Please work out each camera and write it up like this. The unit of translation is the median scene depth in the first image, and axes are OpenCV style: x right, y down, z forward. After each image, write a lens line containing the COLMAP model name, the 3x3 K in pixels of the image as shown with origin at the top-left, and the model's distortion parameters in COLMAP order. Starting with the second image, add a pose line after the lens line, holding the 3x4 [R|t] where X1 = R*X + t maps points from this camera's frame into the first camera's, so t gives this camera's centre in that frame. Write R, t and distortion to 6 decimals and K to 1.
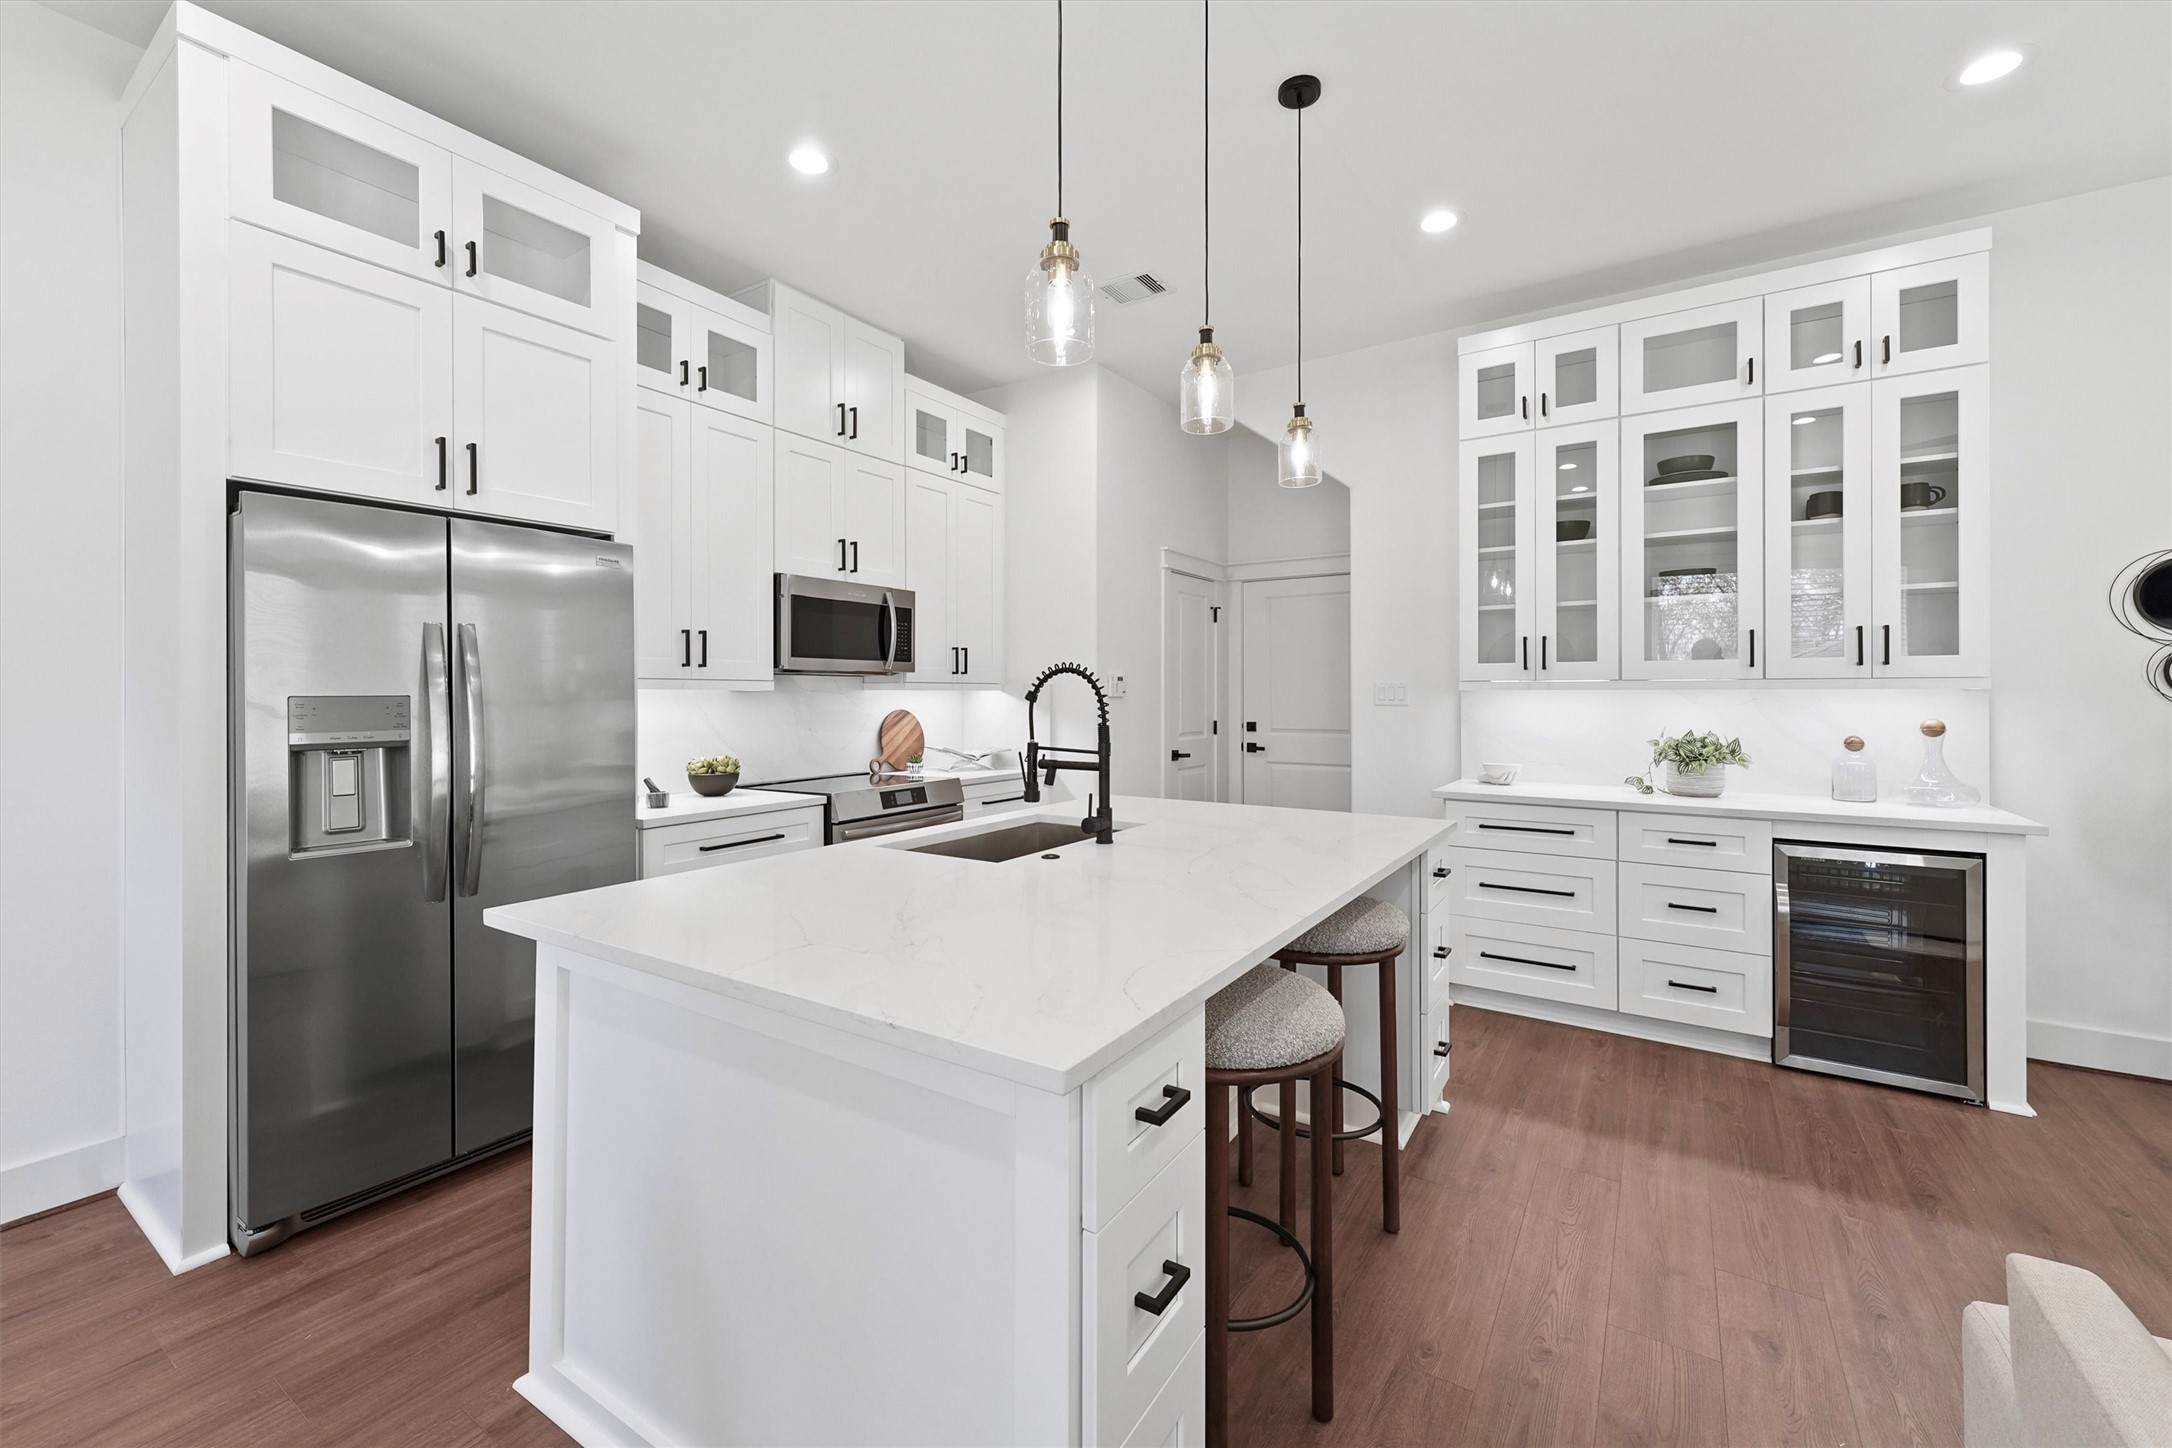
lens RADIAL K [[889.3, 0, 1086.1], [0, 889.3, 697.0], [0, 0, 1]] dist [0.008795, -0.001496]
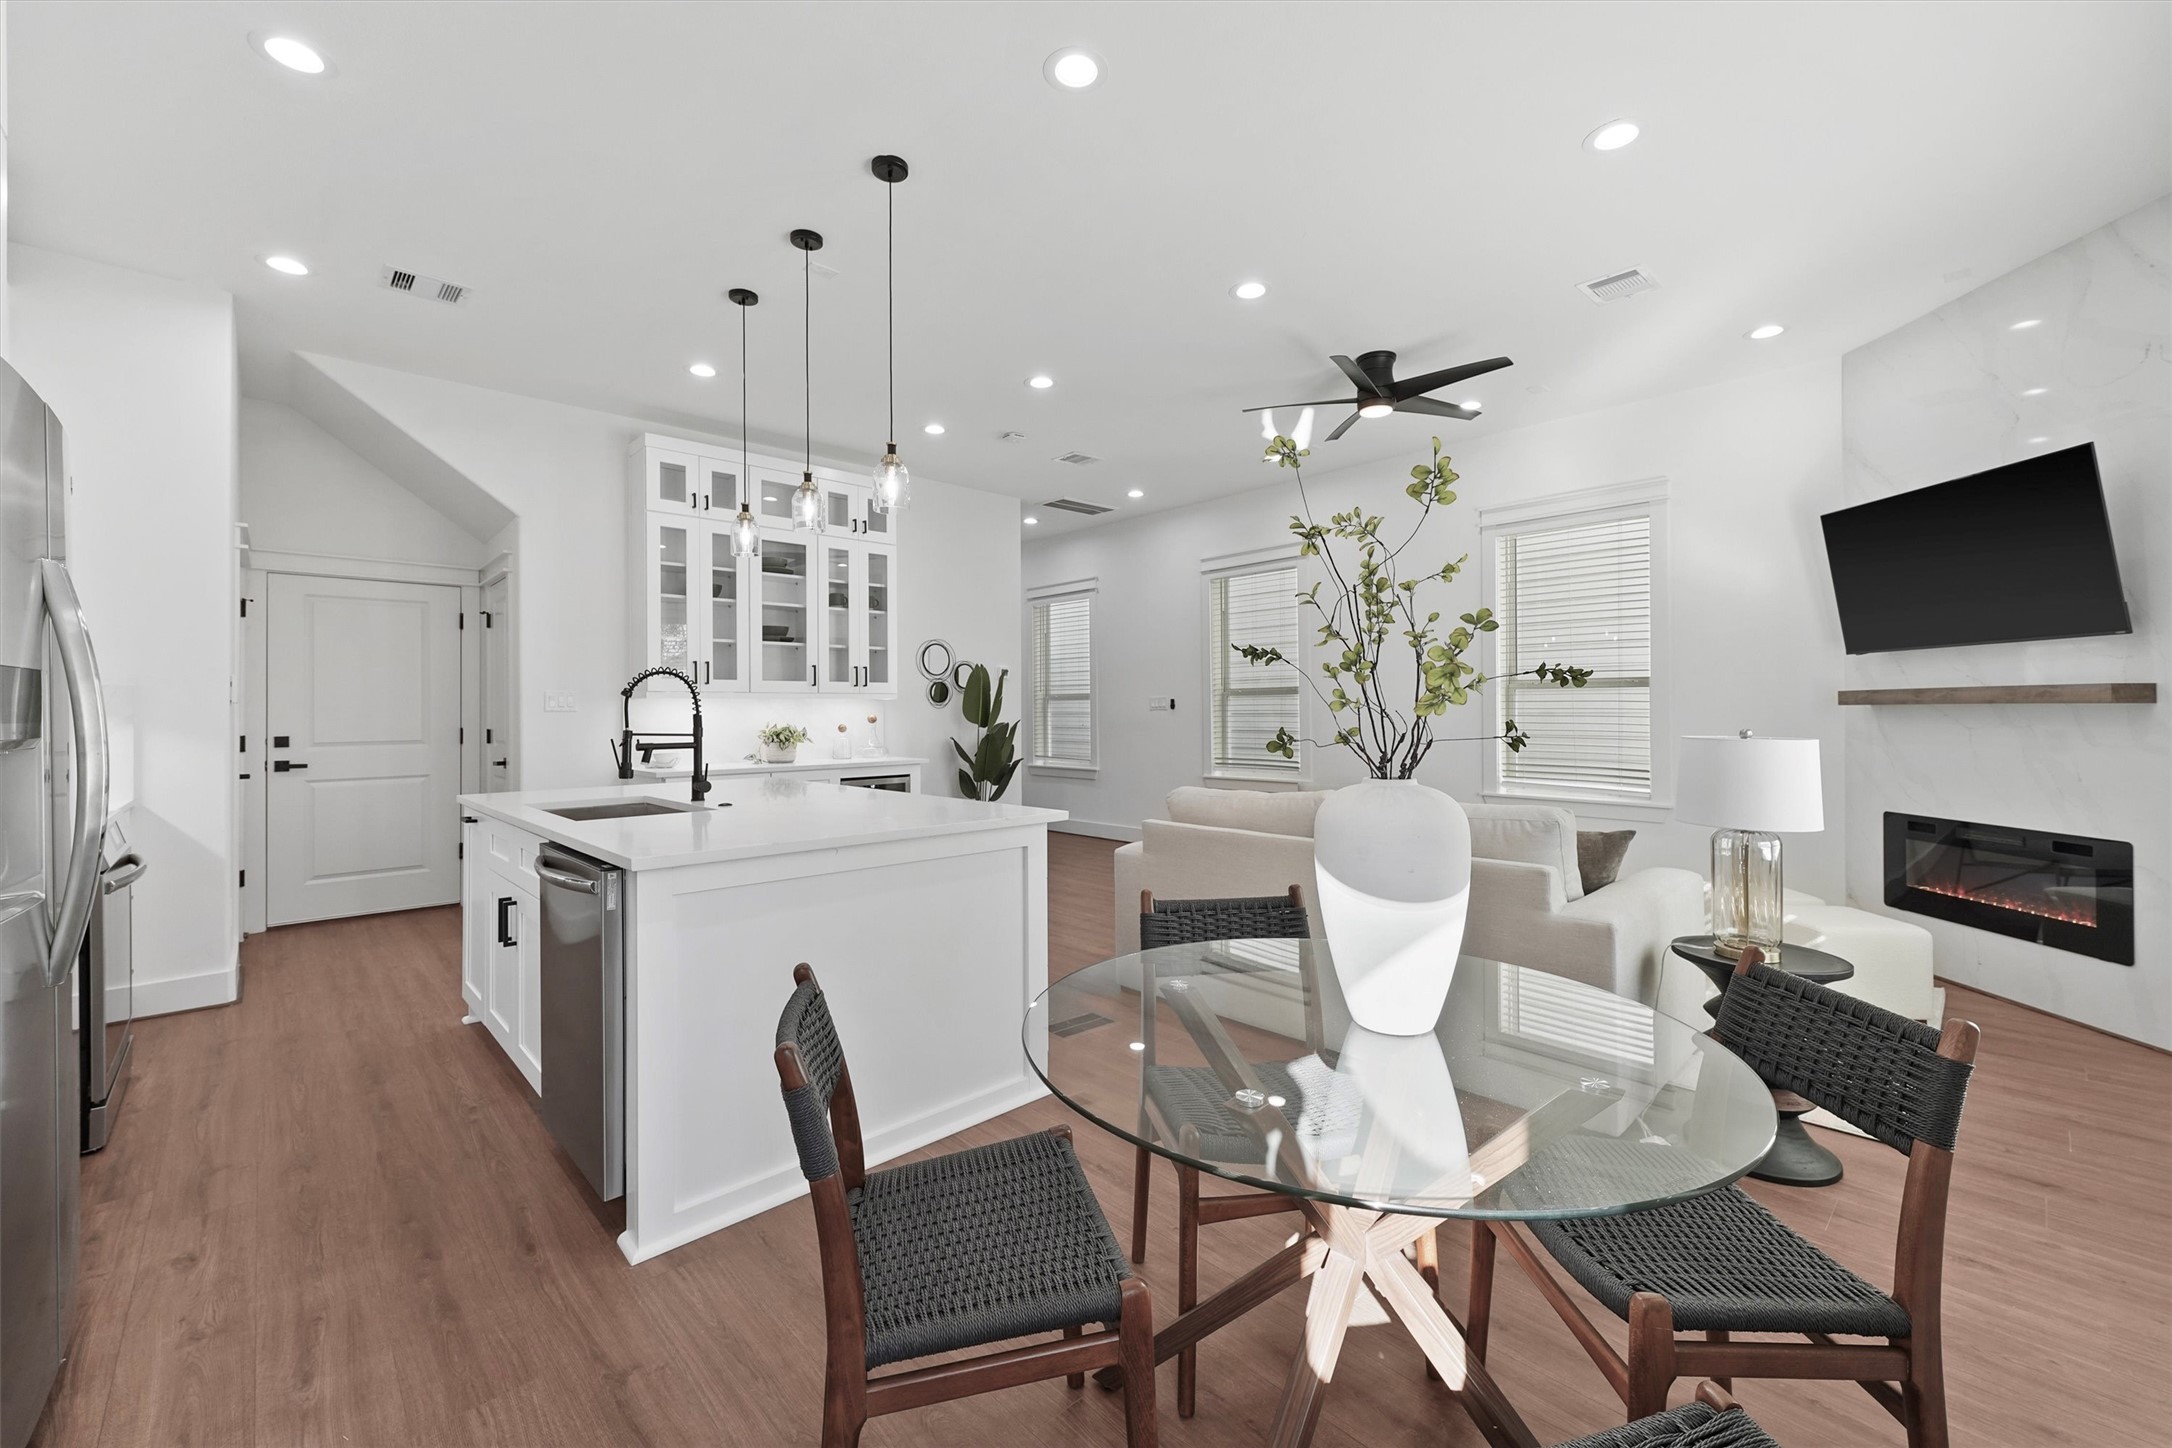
lens RADIAL K [[889.3, 0, 1085.9], [0, 889.3, 717.6], [0, 0, 1]] dist [0.008795, -0.001496]
pose [[0.230881, -0.008660, 0.972943, -0.816567], [0.012437, 0.999905, 0.005948, 0.024595], [-0.972903, 0.010727, 0.230967, 0.068335]]
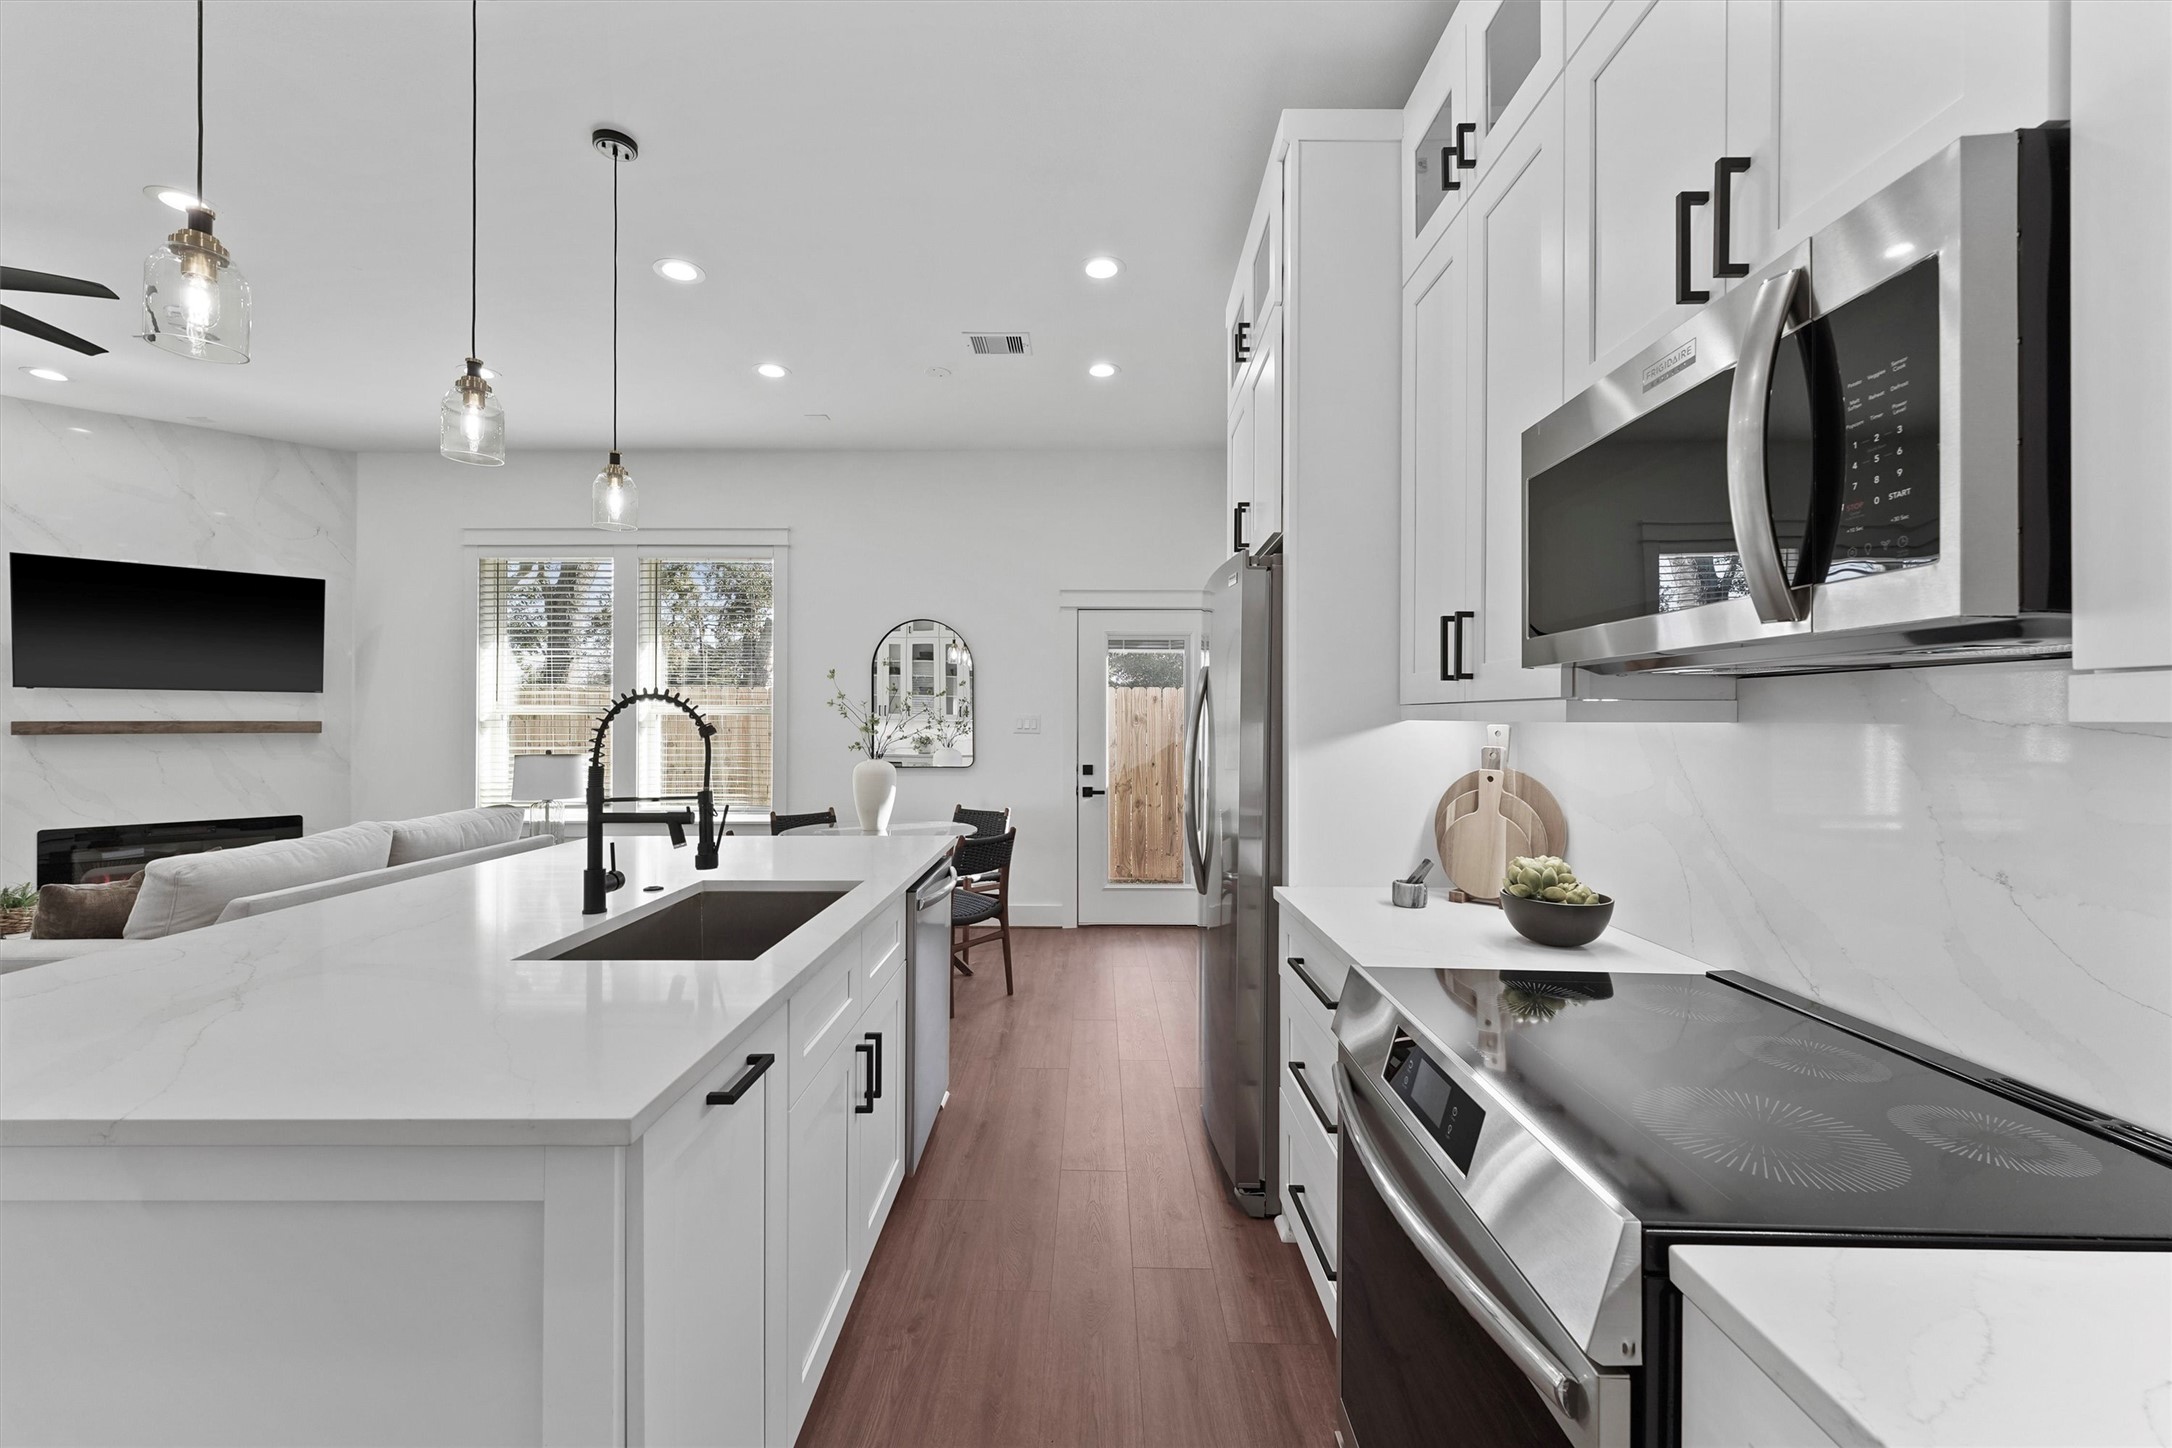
lens RADIAL K [[889.3, 0, 1084.1], [0, 889.3, 727.0], [0, 0, 1]] dist [0.008795, -0.001496]
pose [[-0.837691, 0.002616, -0.546138, 0.070258], [-0.005333, 0.999902, 0.012970, -0.011042], [0.546118, 0.013777, -0.837595, 1.345184]]
